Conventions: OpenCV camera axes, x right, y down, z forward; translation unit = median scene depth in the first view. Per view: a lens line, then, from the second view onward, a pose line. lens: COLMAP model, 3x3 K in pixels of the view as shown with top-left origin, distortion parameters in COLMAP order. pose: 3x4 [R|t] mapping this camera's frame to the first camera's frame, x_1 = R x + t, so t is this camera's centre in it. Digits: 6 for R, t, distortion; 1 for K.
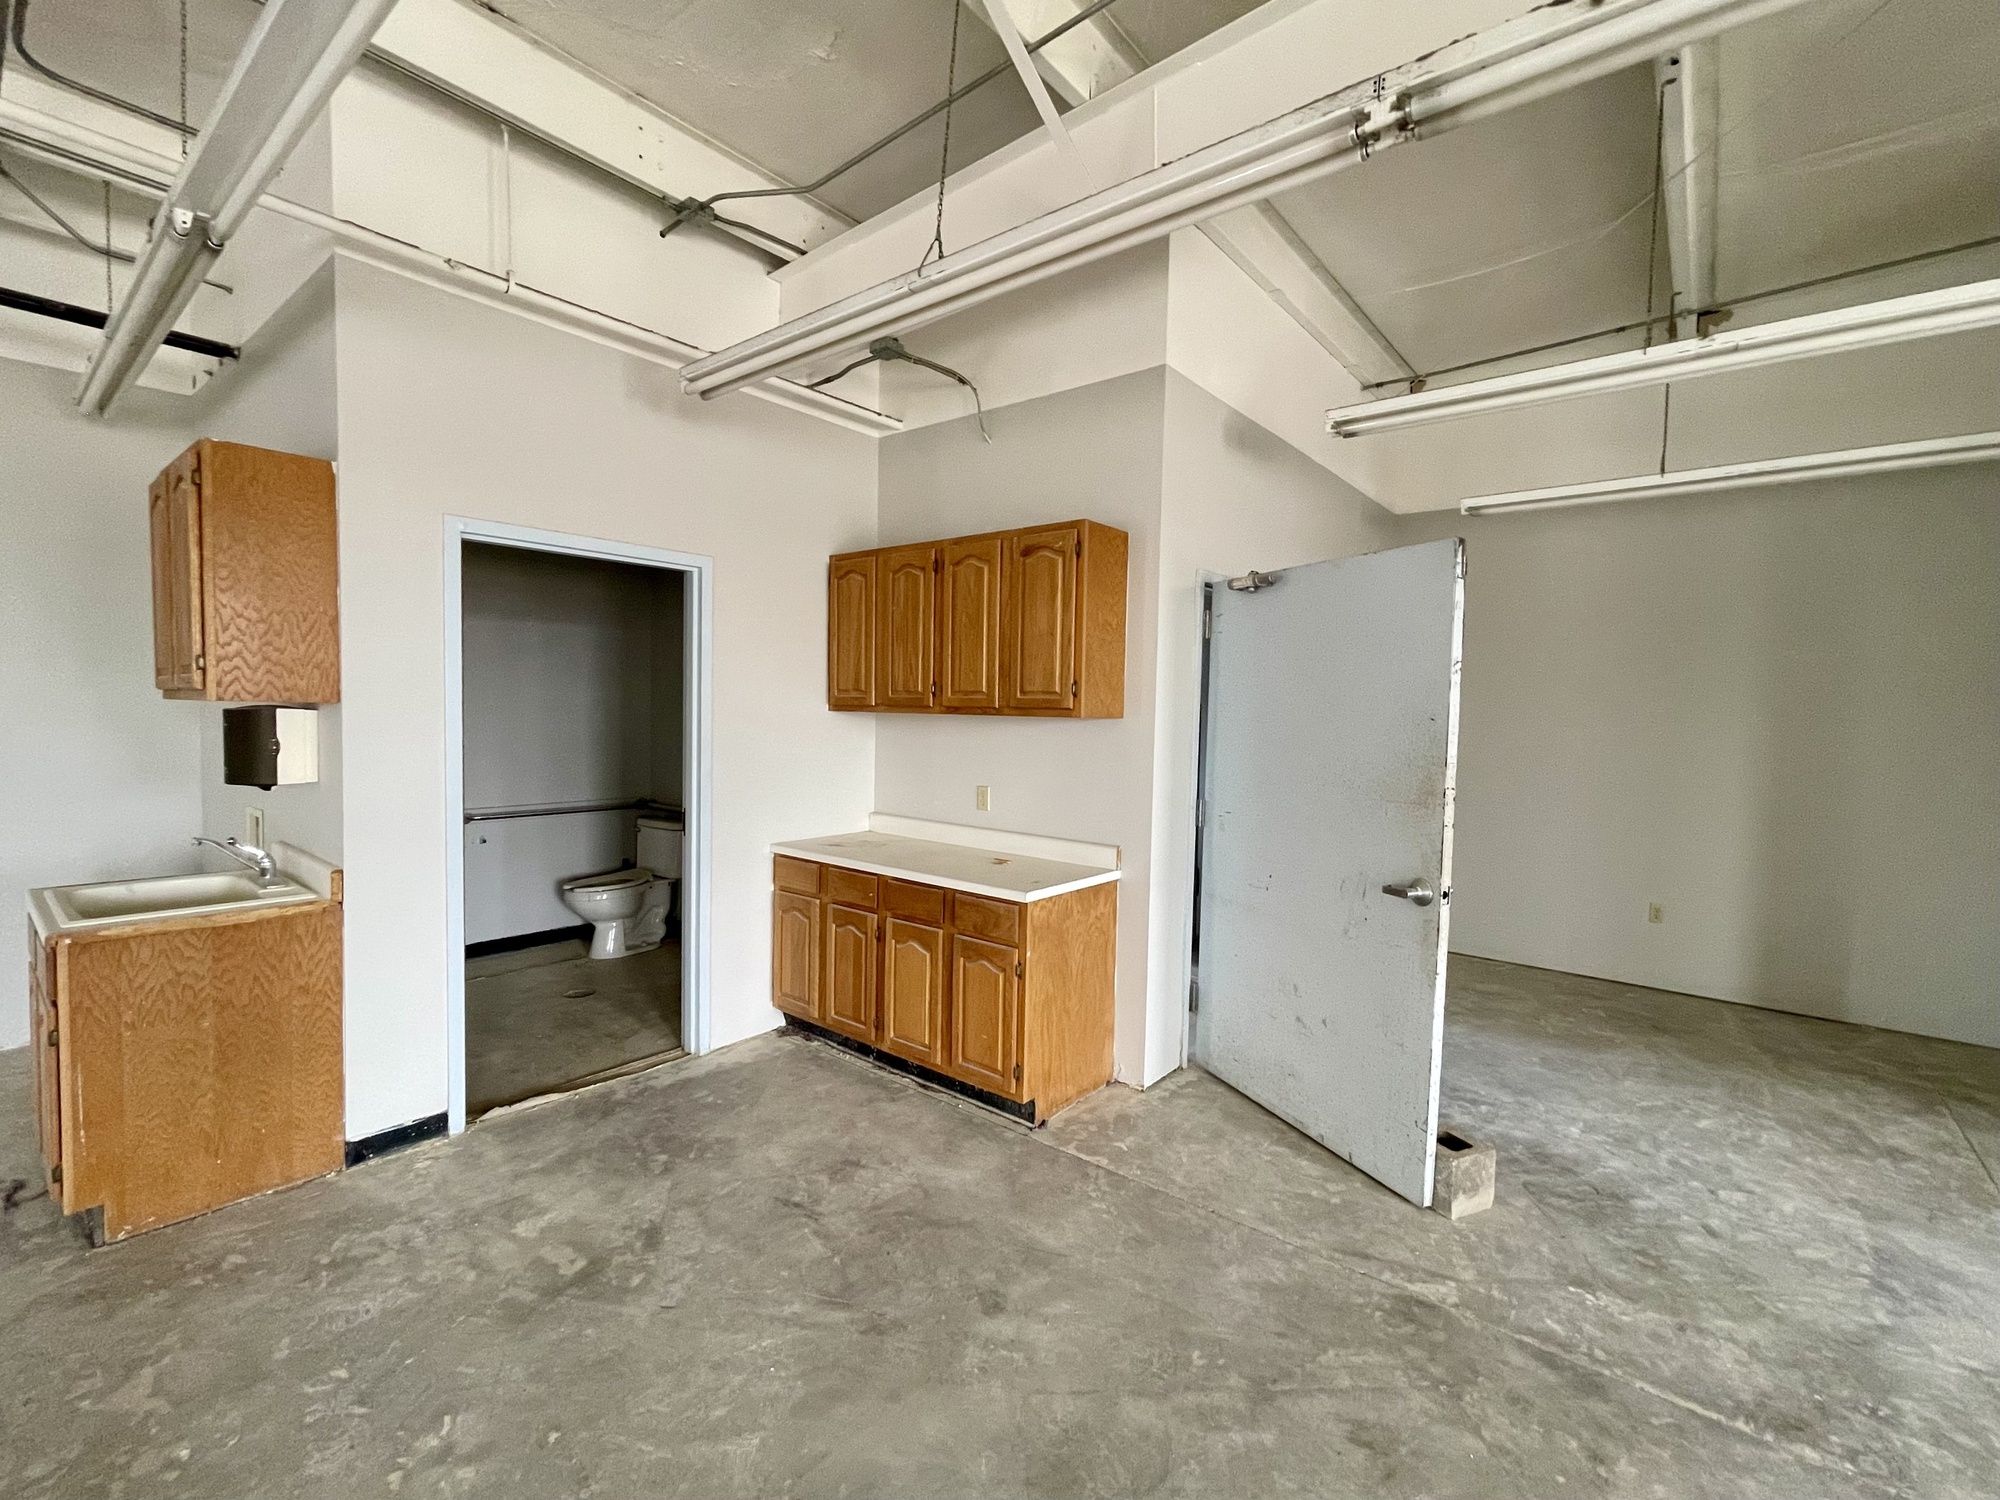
lens RADIAL K [[864.8, 0, 1012.4], [0, 864.8, 745.8], [0, 0, 1]] dist [0.000342, 0.000069]
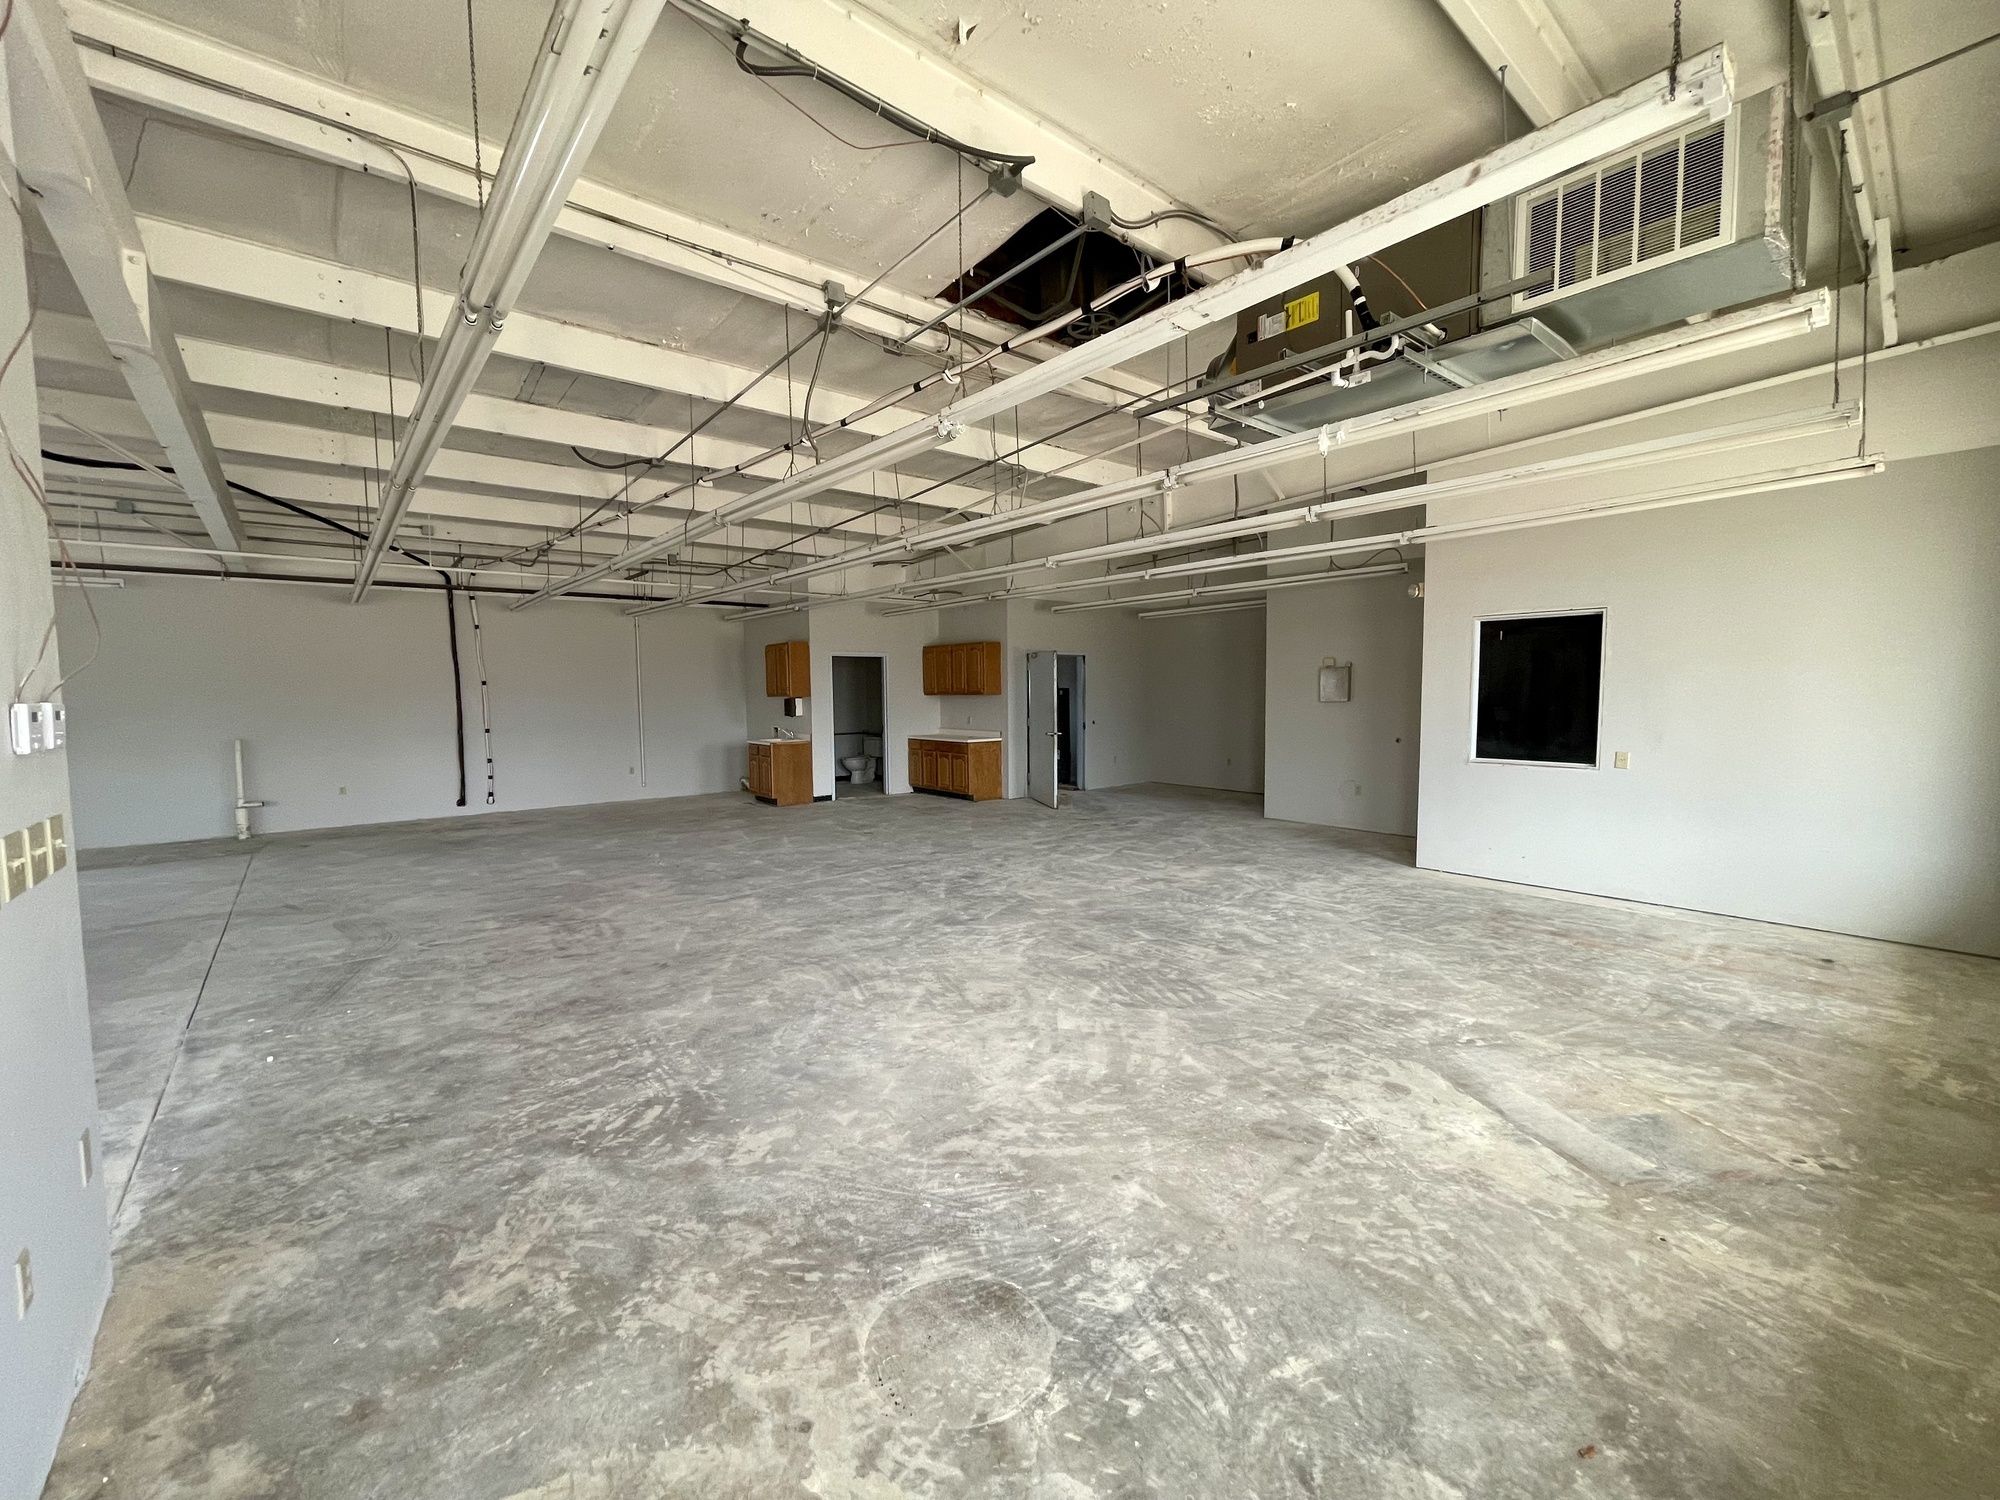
lens RADIAL K [[809.0, 0, 992.8], [0, 809.0, 750.0], [0, 0, 1]] dist [0.001414, 0.000014]
pose [[0.982063, -0.025575, -0.186811, 0.693630], [0.027476, 0.999594, 0.007596, 0.168711], [0.186541, -0.012592, 0.982366, -2.220167]]
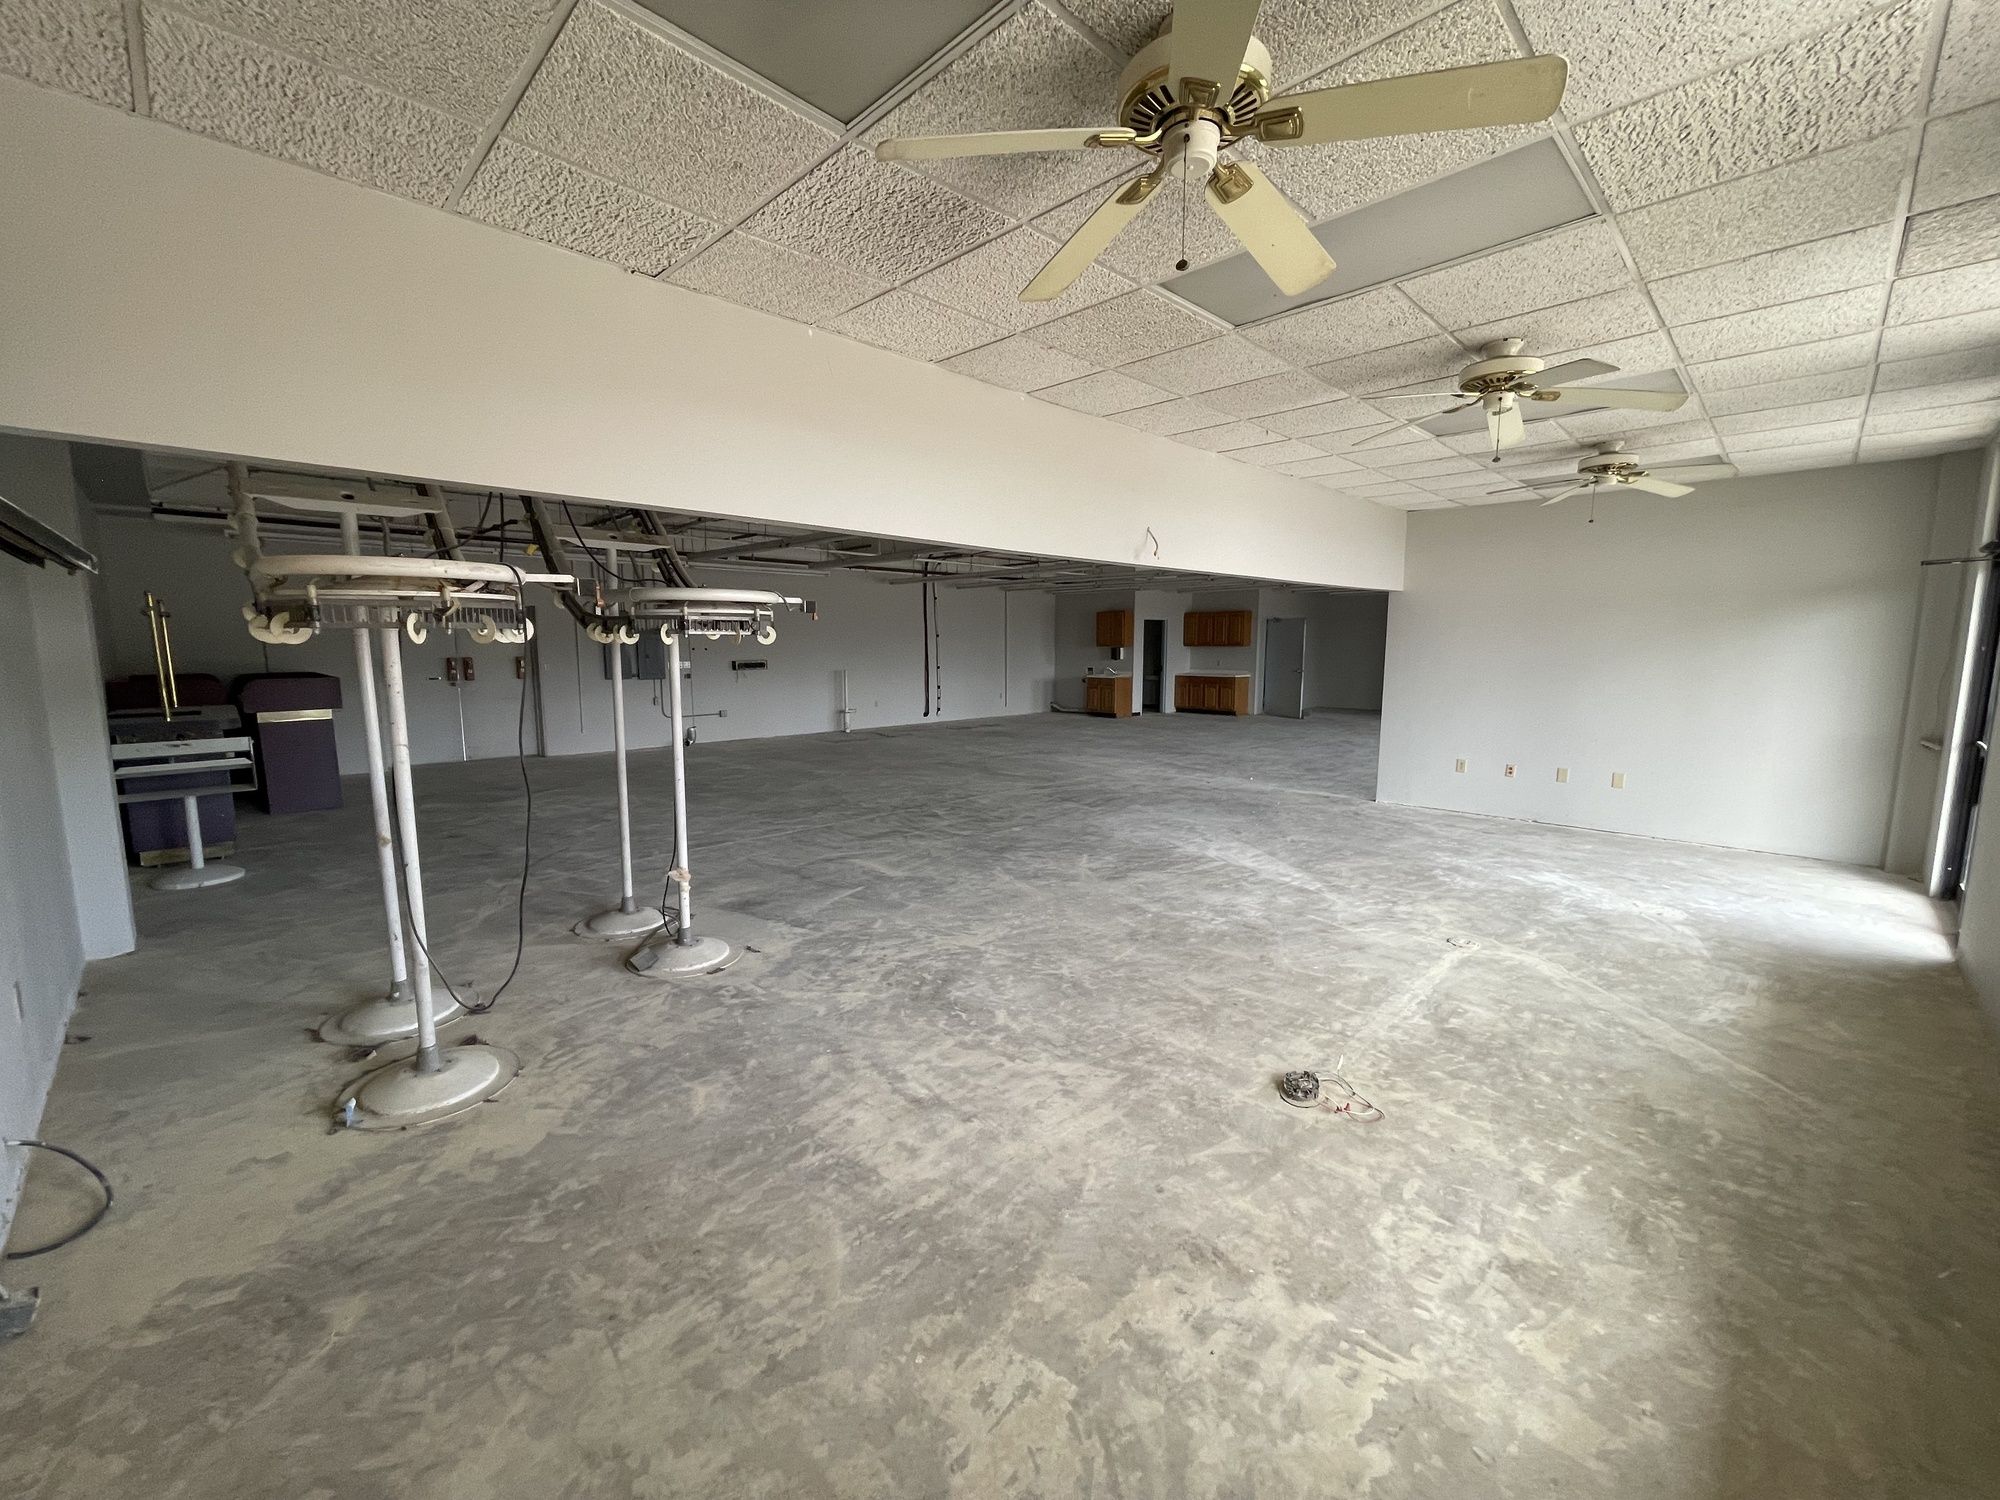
lens RADIAL K [[809.0, 0, 988.2], [0, 809.0, 751.5], [0, 0, 1]] dist [0.001414, 0.000014]
pose [[0.992707, -0.014842, -0.119634, -0.878397], [0.023283, 0.997312, 0.069470, 0.230590], [0.118282, -0.071748, 0.990385, -4.121192]]
